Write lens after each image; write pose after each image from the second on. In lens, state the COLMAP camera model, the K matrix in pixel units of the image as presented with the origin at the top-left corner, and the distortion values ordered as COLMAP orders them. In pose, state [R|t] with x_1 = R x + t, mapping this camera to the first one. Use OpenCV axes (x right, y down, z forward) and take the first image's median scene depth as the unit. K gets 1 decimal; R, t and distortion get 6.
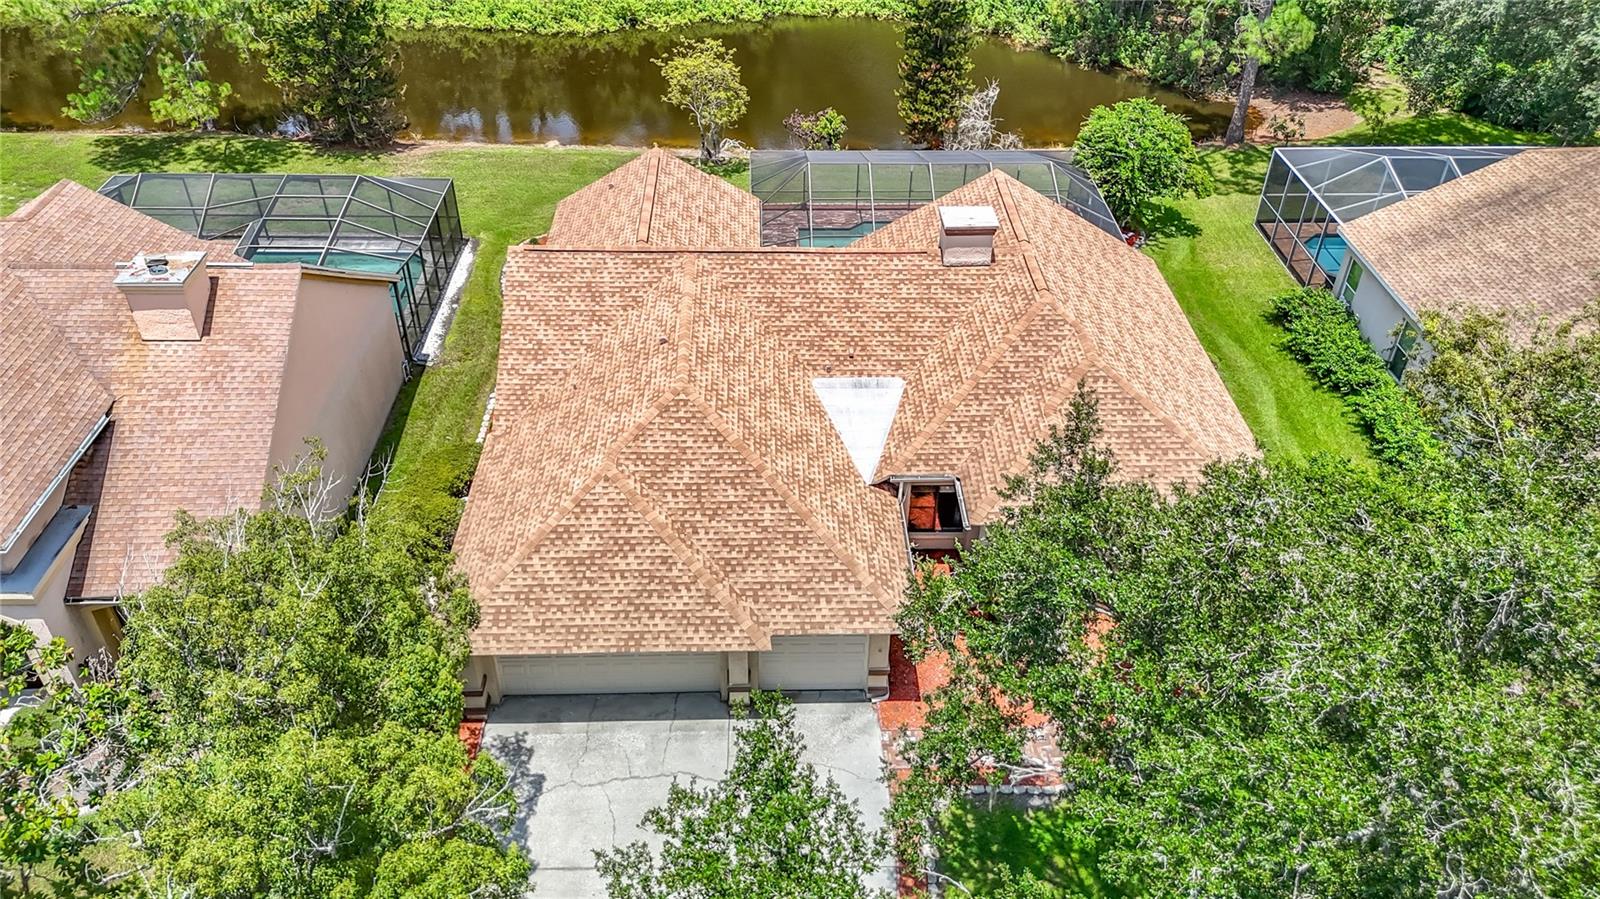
lens RADIAL K [[1186.5, 0, 800.0], [0, 1186.5, 449.5], [0, 0, 1]] dist [0.050546, -0.005292]
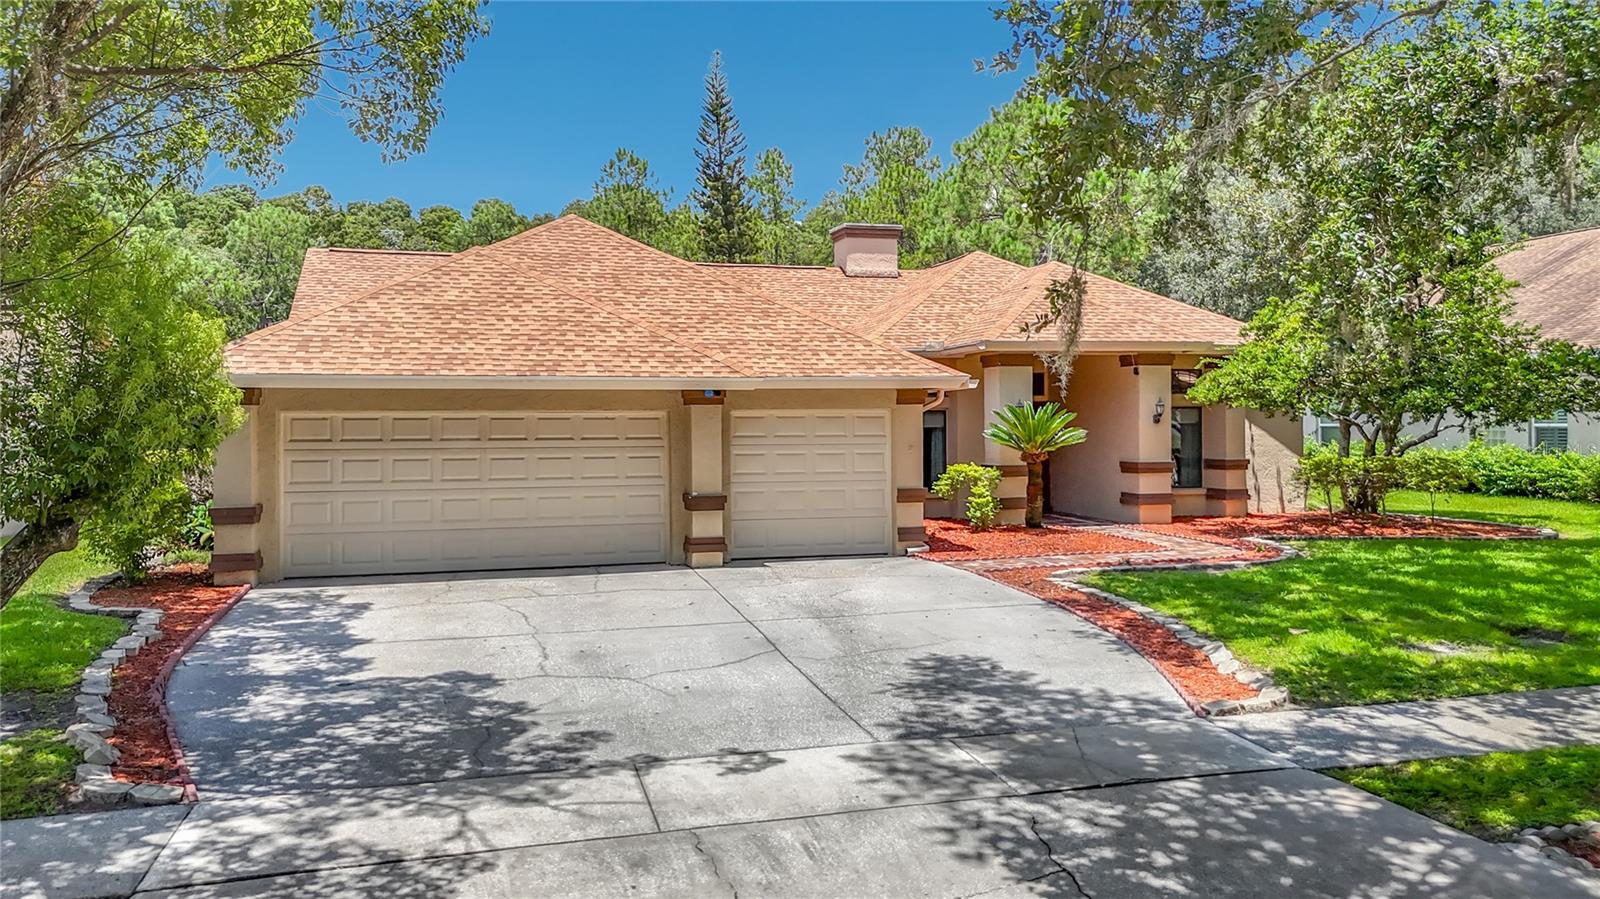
lens RADIAL K [[1186.5, 0, 800.0], [0, 1186.5, 449.5], [0, 0, 1]] dist [0.050546, -0.005292]
pose [[0.971971, -0.019860, 0.234259, -0.144659], [0.147724, 0.826745, -0.542836, 0.510125], [-0.182891, 0.562227, 0.806506, 0.469041]]
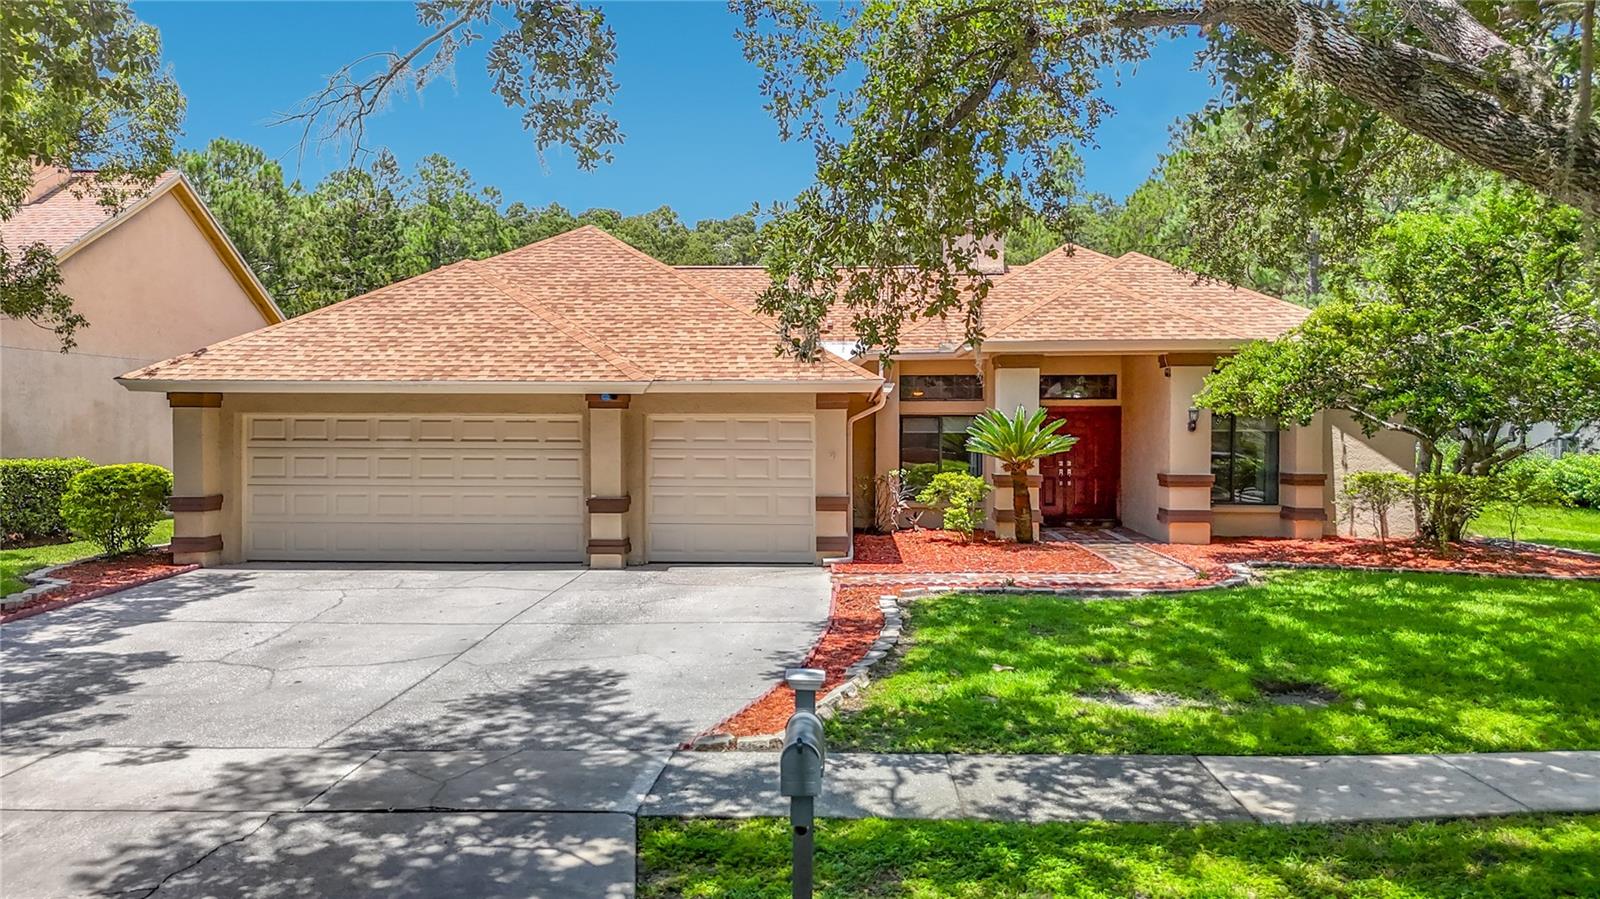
lens RADIAL K [[1176.7, 0, 800.0], [0, 1176.7, 449.5], [0, 0, 1]] dist [0.105529, 0.003930]
pose [[0.997623, -0.005075, -0.068721, 0.092160], [-0.034546, 0.826075, -0.562500, 0.513390], [0.059624, 0.563537, 0.823937, 0.467574]]
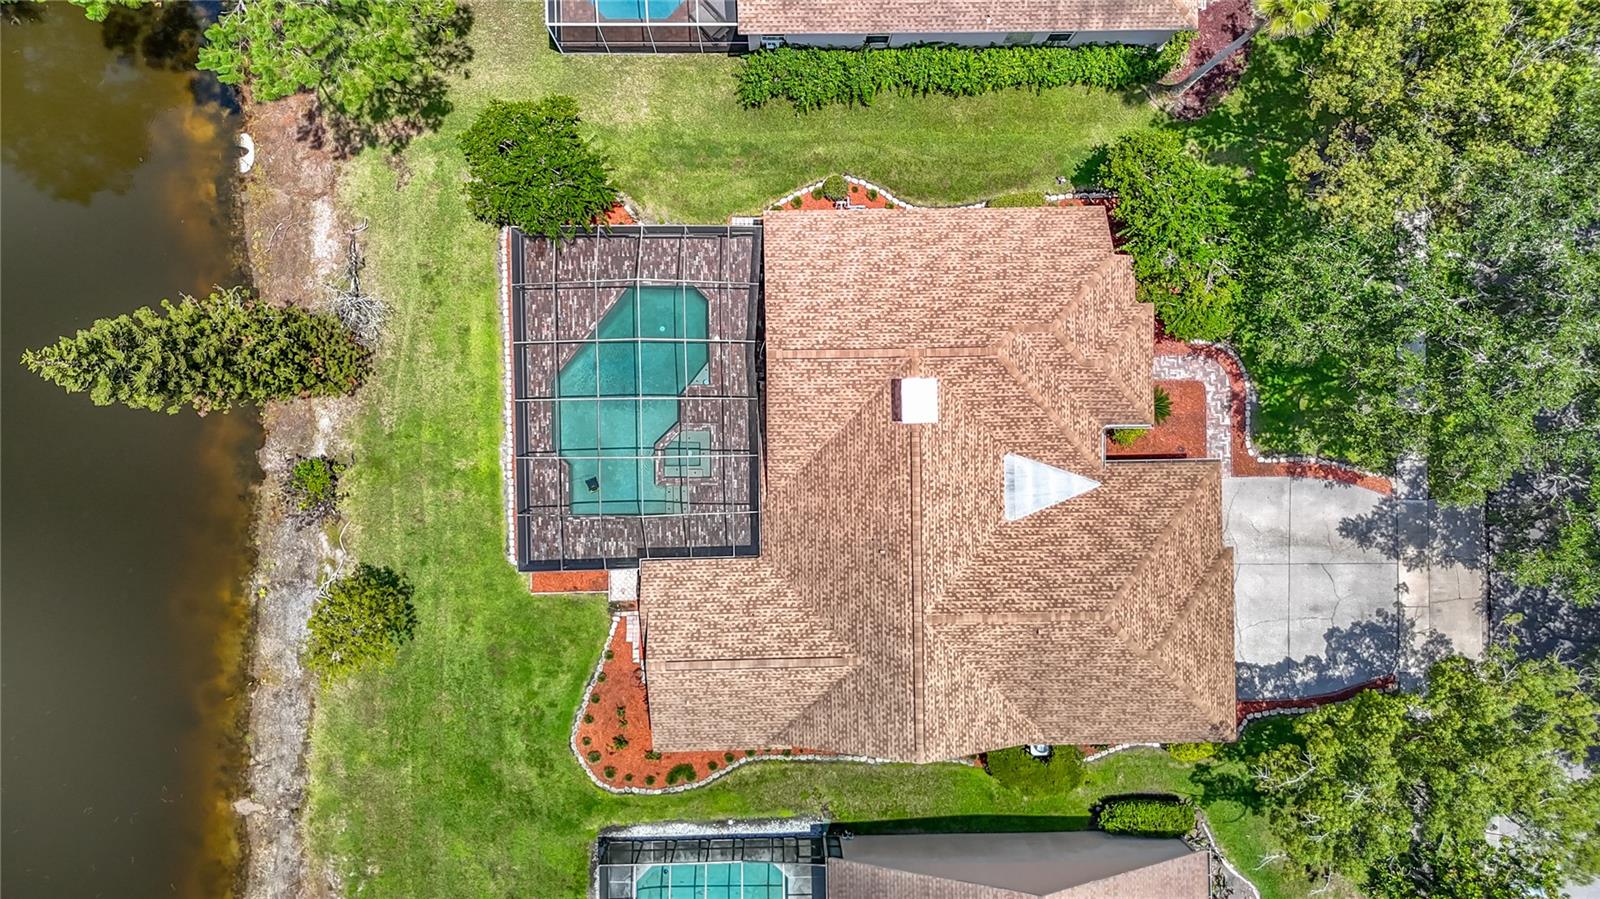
lens RADIAL K [[1186.5, 0, 800.0], [0, 1186.5, 449.5], [0, 0, 1]] dist [0.050546, -0.005292]
pose [[0.014671, -0.999560, -0.025780, 0.143714], [0.578615, -0.012541, 0.815504, -1.523317], [-0.815469, -0.026881, 0.578176, 0.457741]]
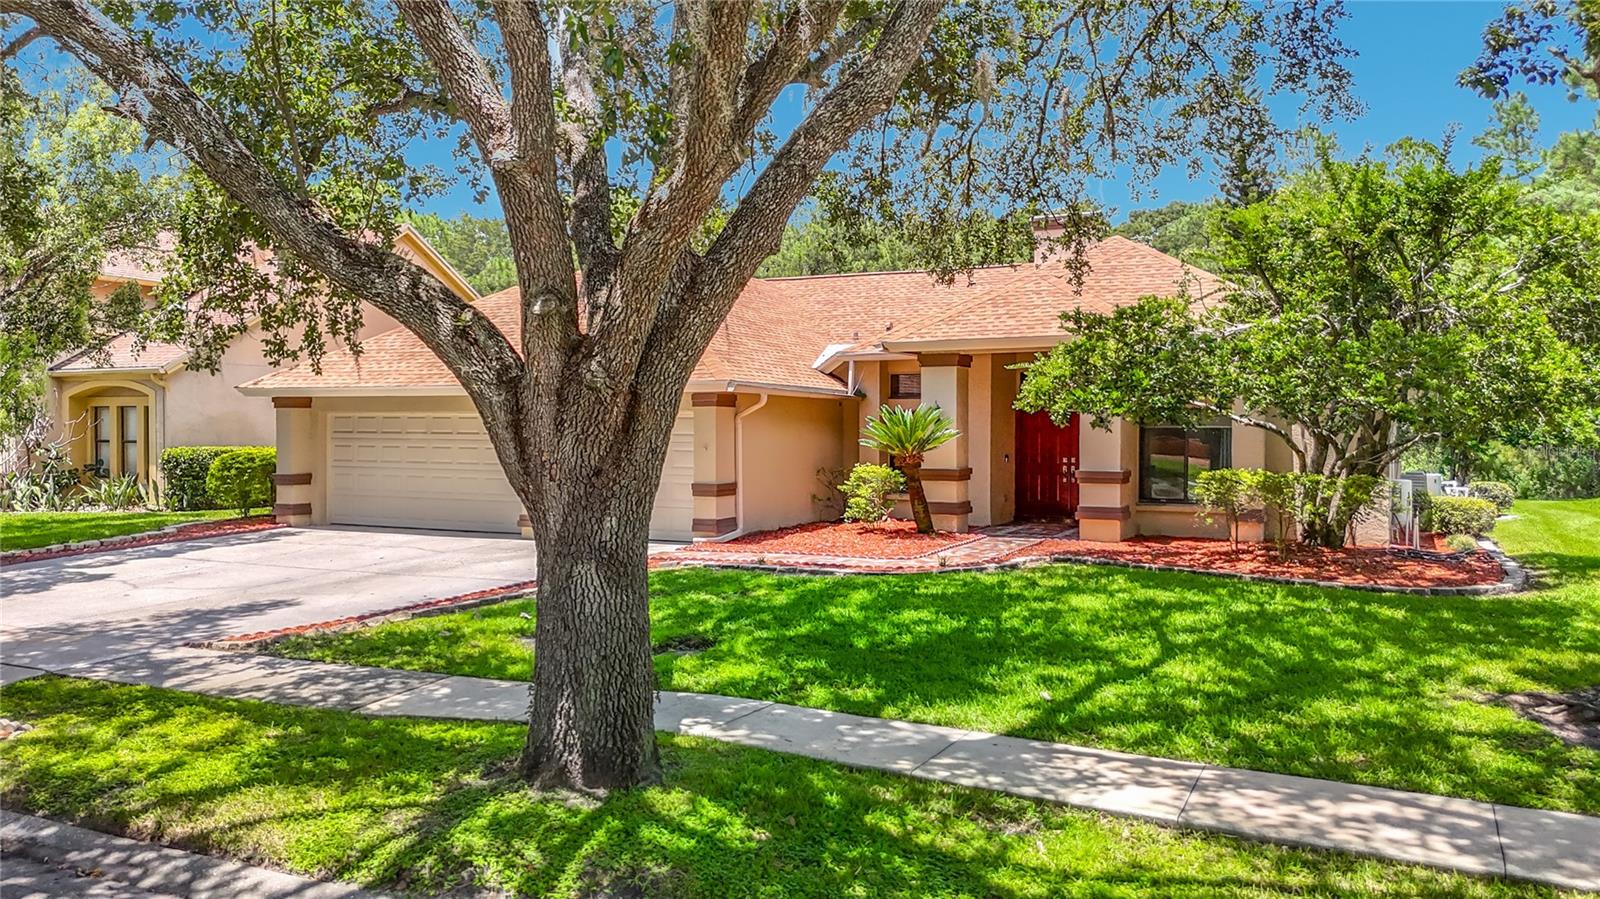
lens RADIAL K [[1186.5, 0, 800.0], [0, 1186.5, 449.5], [0, 0, 1]] dist [0.050546, -0.005292]
pose [[0.893203, 0.003373, -0.449641, 0.432958], [-0.257095, 0.824227, -0.504531, 0.508359], [0.368905, 0.566249, 0.737070, 0.483992]]
